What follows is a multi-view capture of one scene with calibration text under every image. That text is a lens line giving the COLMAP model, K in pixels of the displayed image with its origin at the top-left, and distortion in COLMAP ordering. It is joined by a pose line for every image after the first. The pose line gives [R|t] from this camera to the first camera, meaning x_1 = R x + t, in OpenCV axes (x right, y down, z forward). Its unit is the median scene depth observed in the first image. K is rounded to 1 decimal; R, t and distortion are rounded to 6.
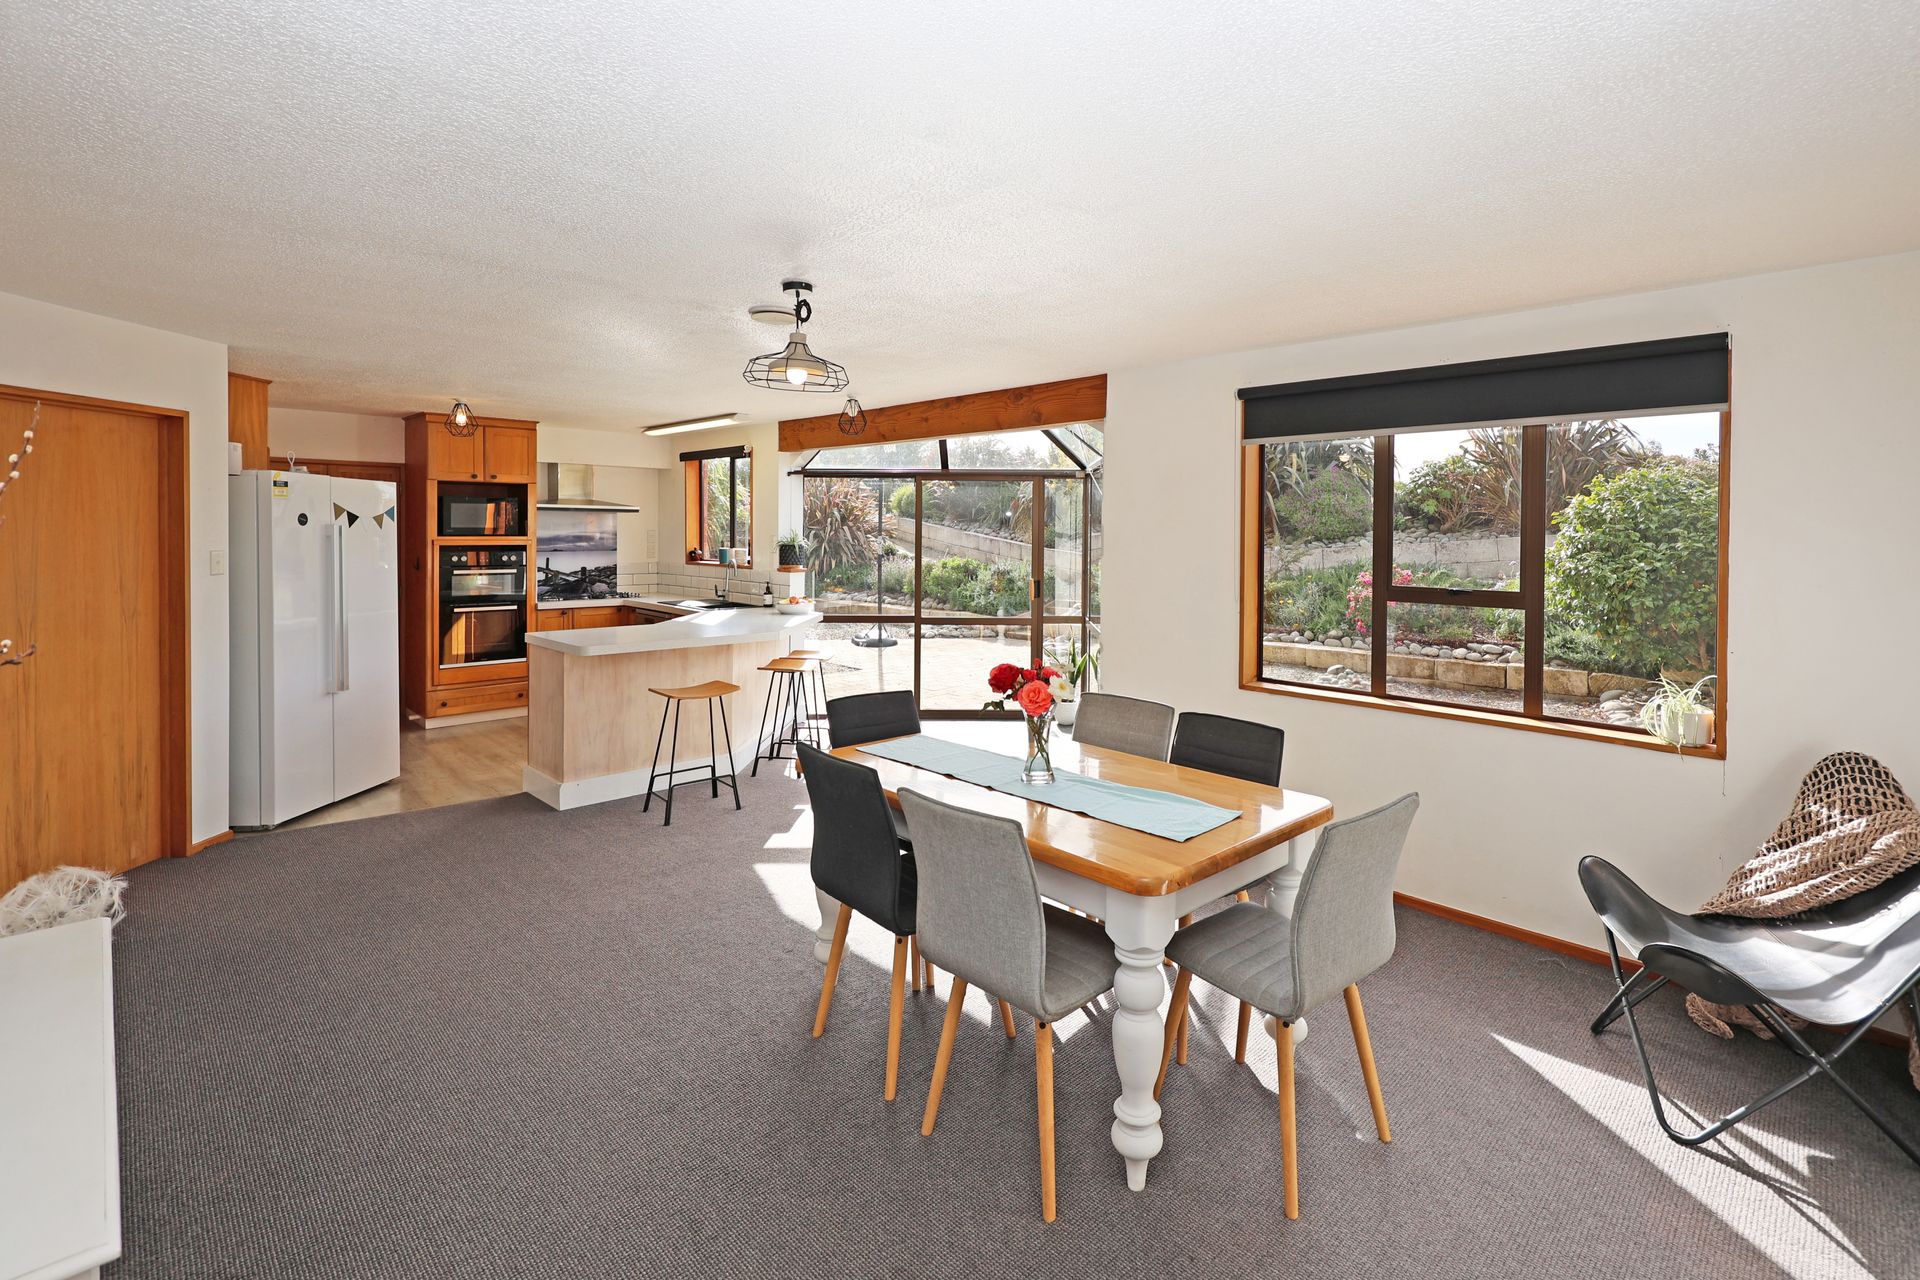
lens RADIAL K [[896.3, 0, 1027.9], [0, 896.3, 533.0], [0, 0, 1]] dist [0.000172, -0.000064]
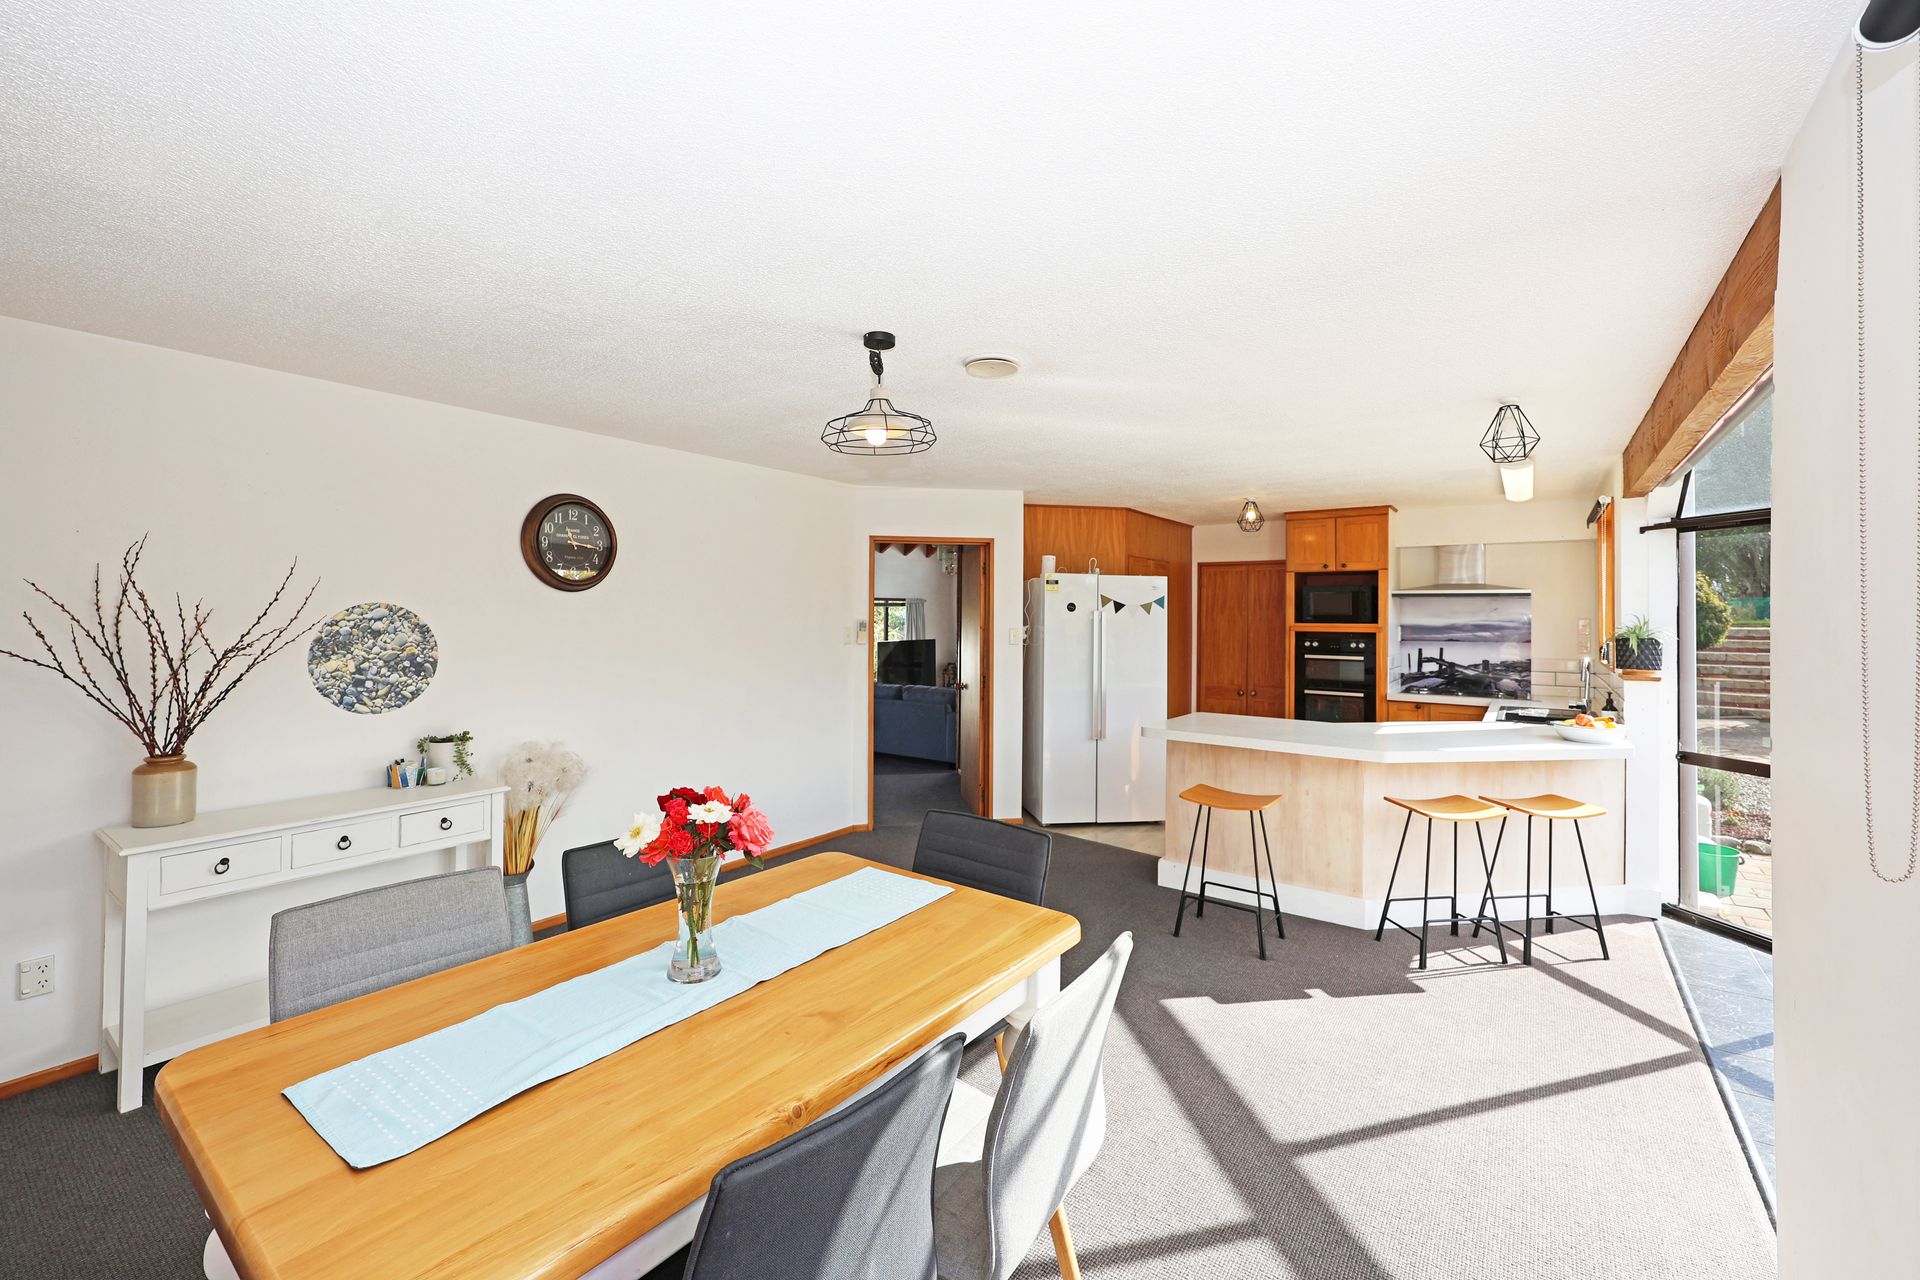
lens RADIAL K [[803.7, 0, 955.8], [0, 803.7, 607.6], [0, 0, 1]] dist [-0.000112, -0.000009]
pose [[0.142153, -0.016857, -0.989701, 0.245805], [-0.008591, 0.999796, -0.018263, 0.006043], [0.989807, 0.011098, 0.141979, 0.422892]]
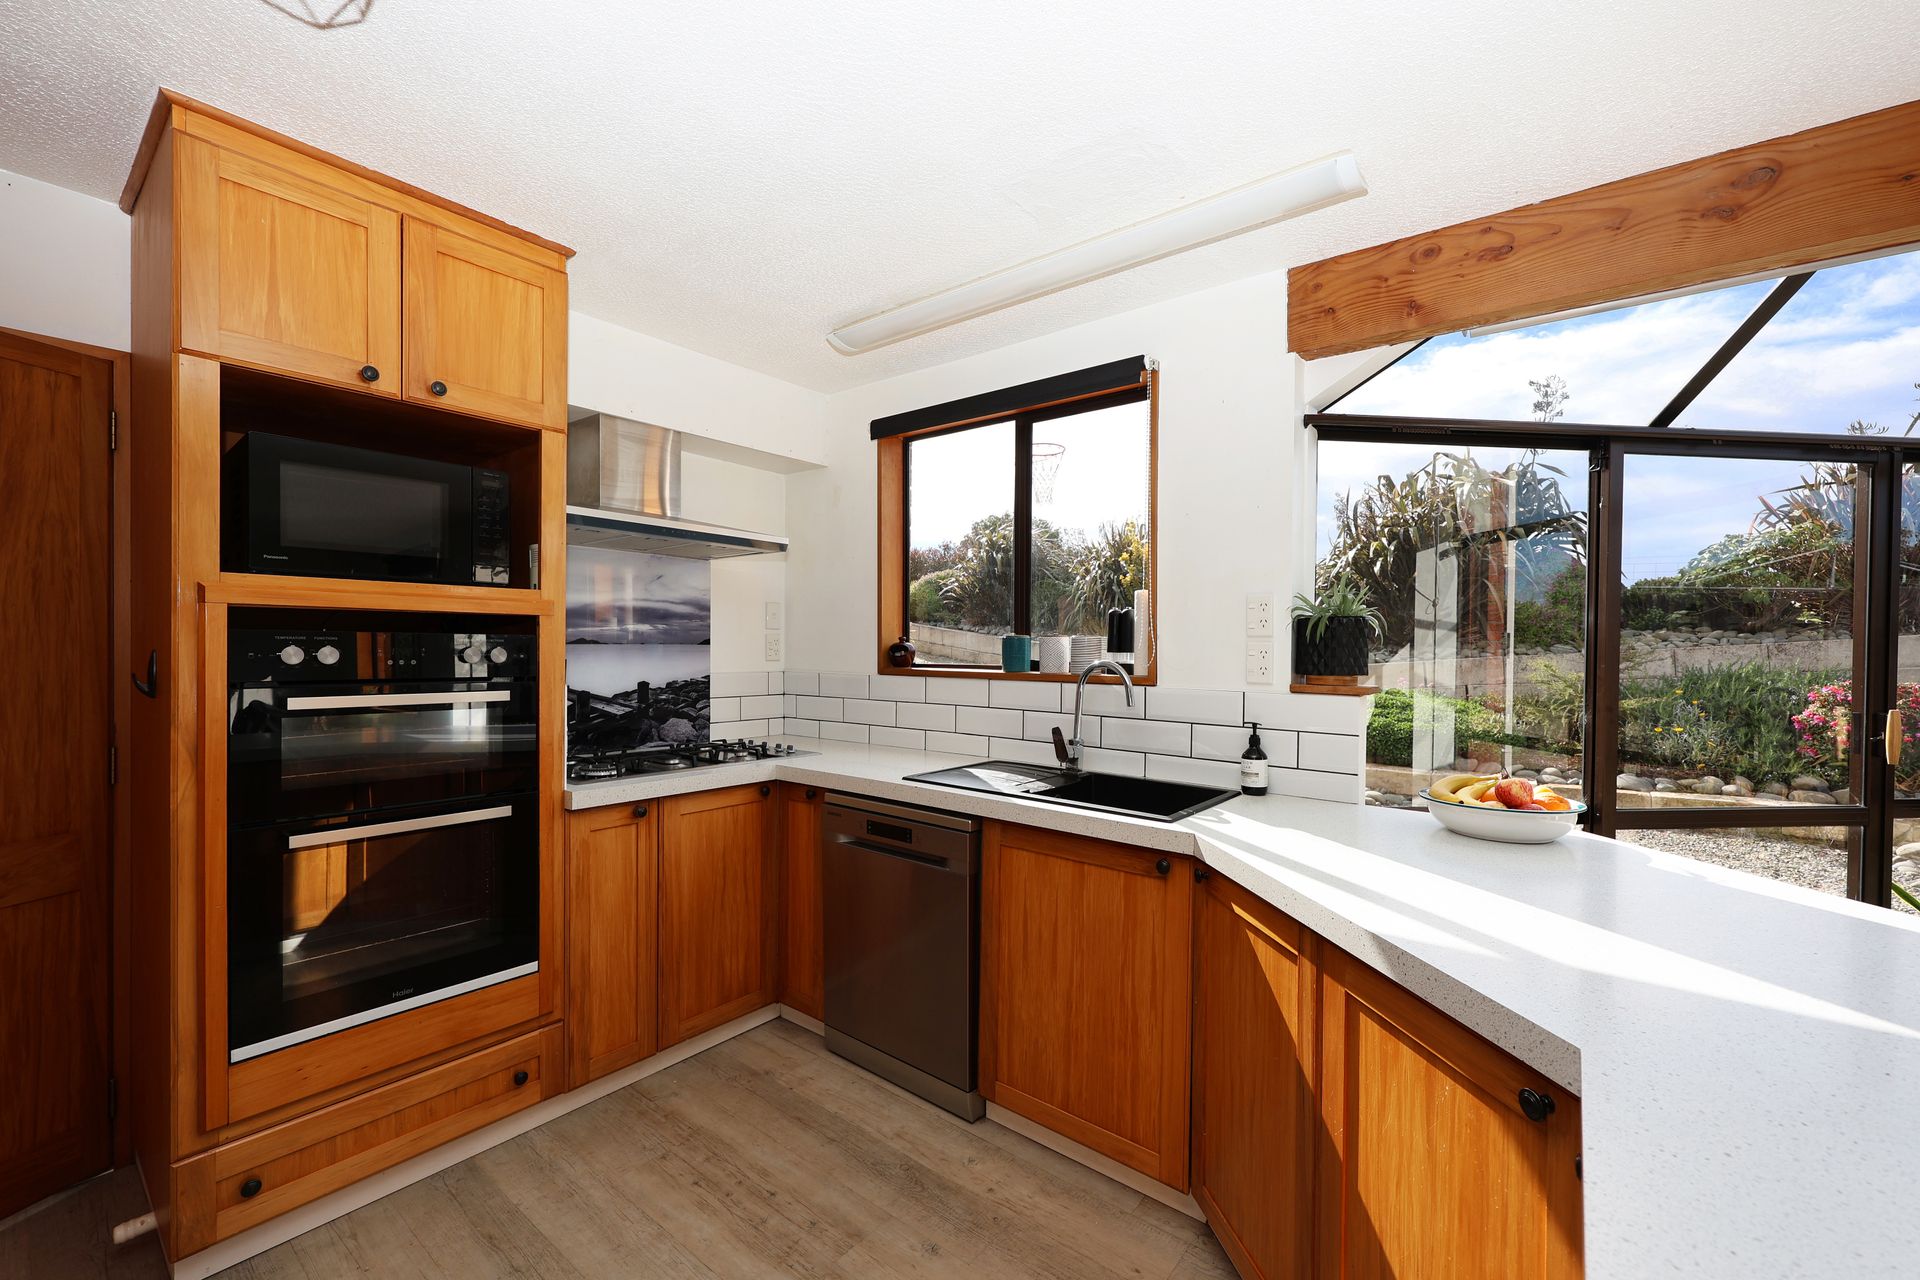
lens RADIAL K [[772.7, 0, 958.8], [0, 772.7, 645.7], [0, 0, 1]] dist [0.000328, 0.000126]
pose [[0.995218, 0.001301, 0.097668, -0.436663], [-0.000940, 0.999993, -0.003749, 0.025154], [-0.097673, 0.003639, 0.995212, 0.708025]]
